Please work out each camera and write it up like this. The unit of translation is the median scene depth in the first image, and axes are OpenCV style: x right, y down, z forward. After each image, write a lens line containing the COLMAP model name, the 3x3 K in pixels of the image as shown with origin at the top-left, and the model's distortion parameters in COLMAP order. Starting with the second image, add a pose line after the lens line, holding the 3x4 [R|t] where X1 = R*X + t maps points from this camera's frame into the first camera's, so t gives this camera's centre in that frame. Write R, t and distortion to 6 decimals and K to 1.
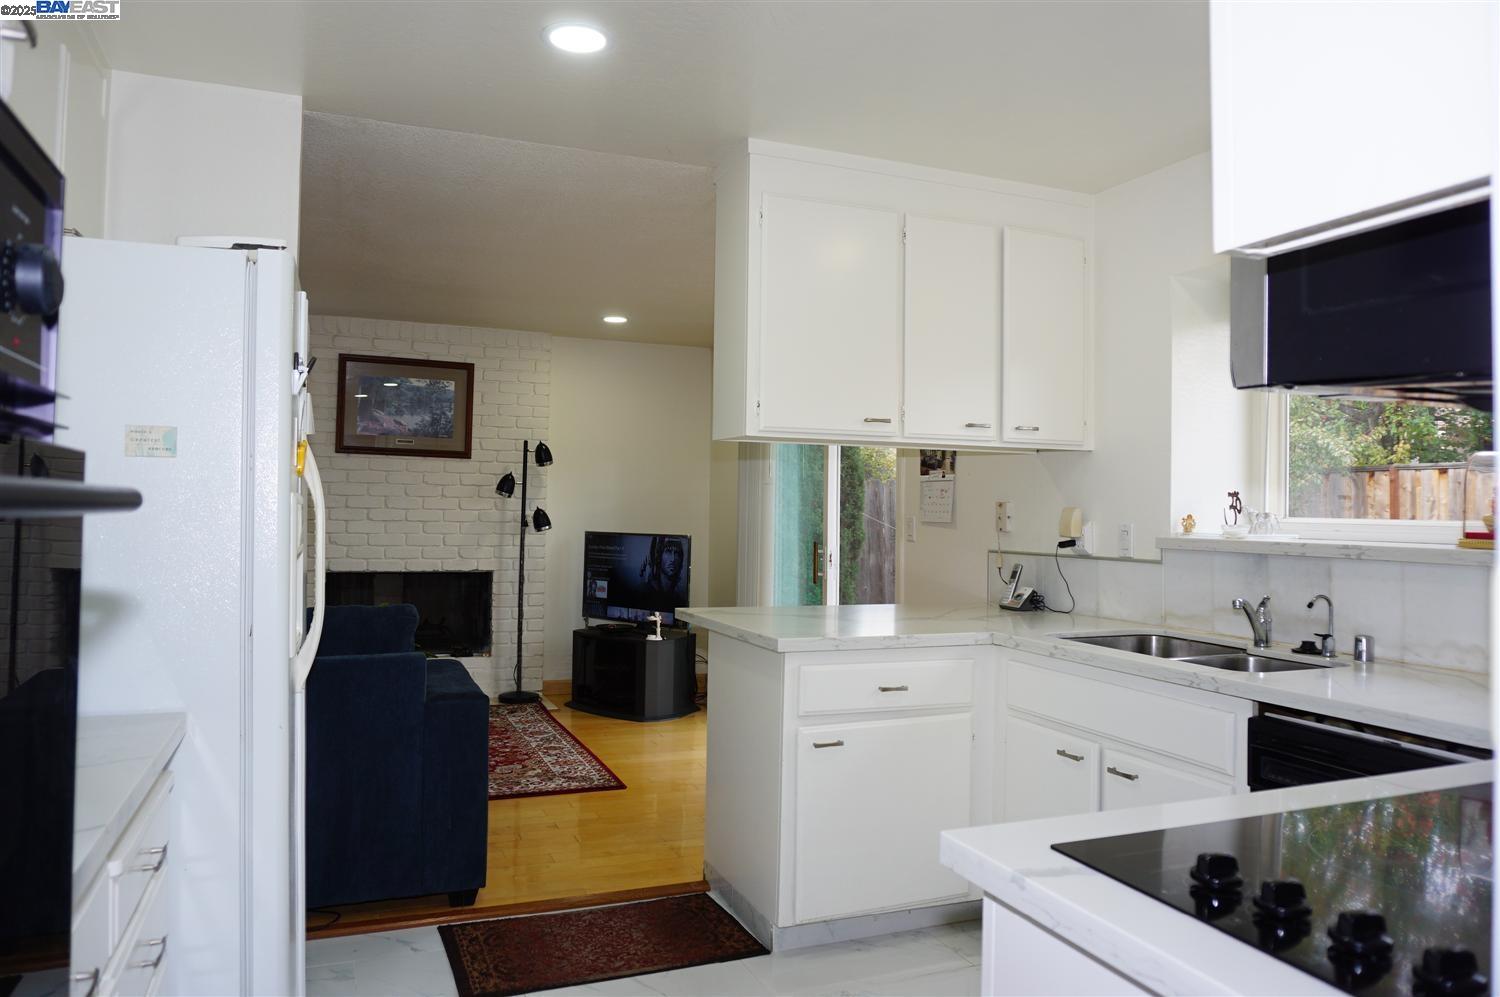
lens RADIAL K [[1005.5, 0, 750.0], [0, 1005.5, 498.5], [0, 0, 1]] dist [-0.002695, -0.001149]
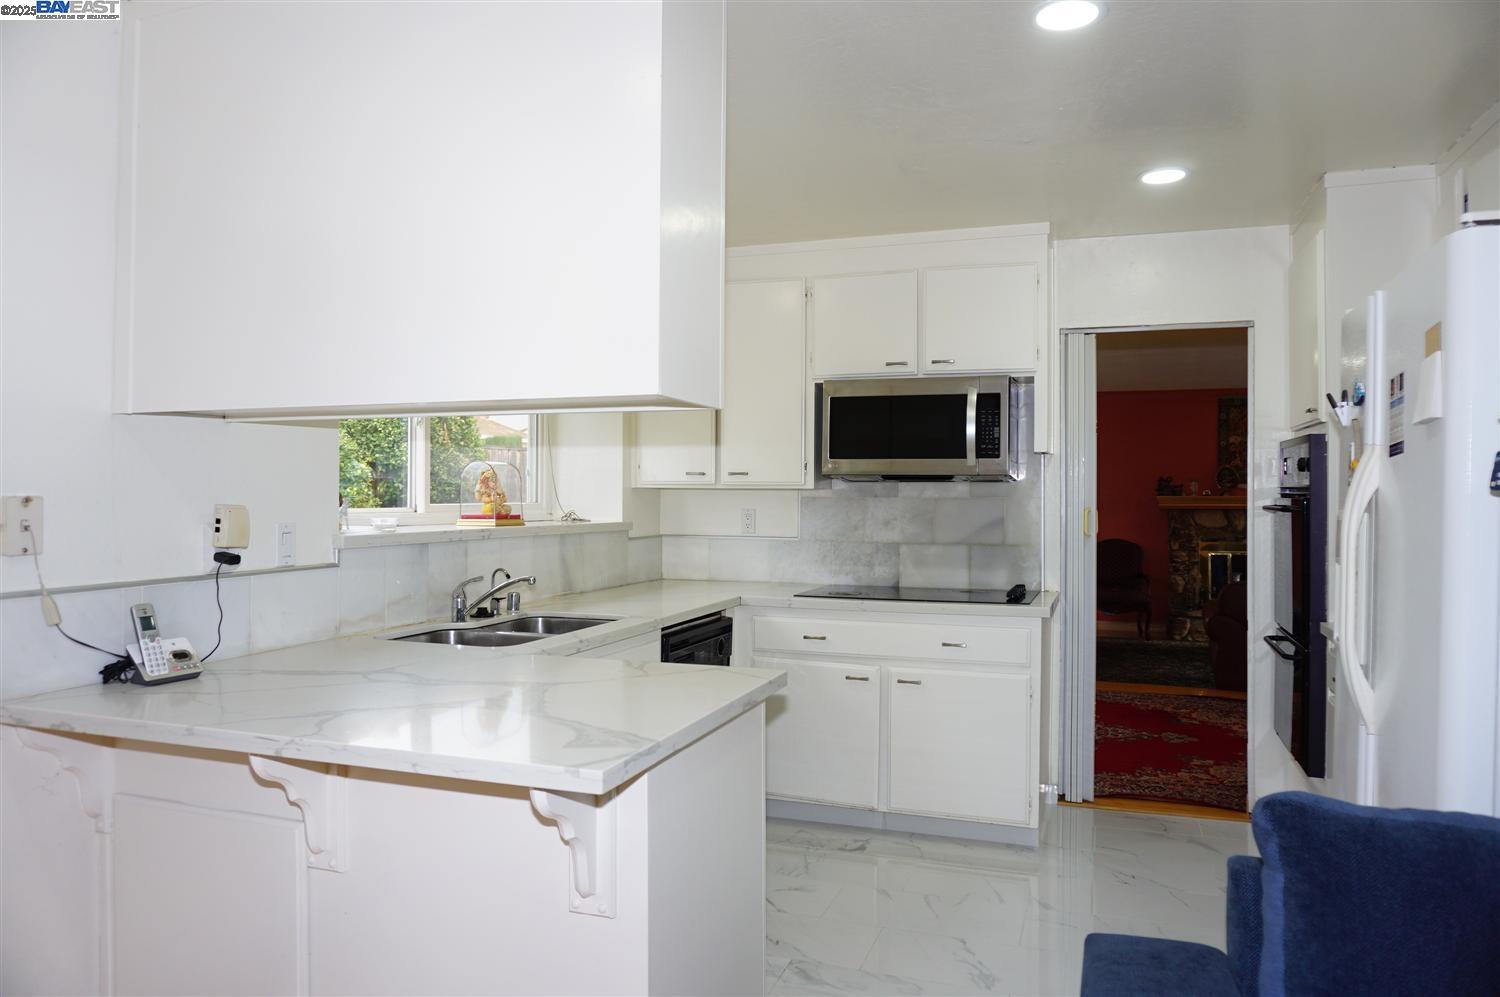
lens RADIAL K [[1005.5, 0, 750.0], [0, 1005.5, 498.5], [0, 0, 1]] dist [-0.002695, -0.001149]
pose [[-0.748471, -0.012054, 0.663058, -0.239982], [-0.013334, 0.999906, 0.003126, -0.000416], [-0.663033, -0.006501, -0.748562, 0.793775]]
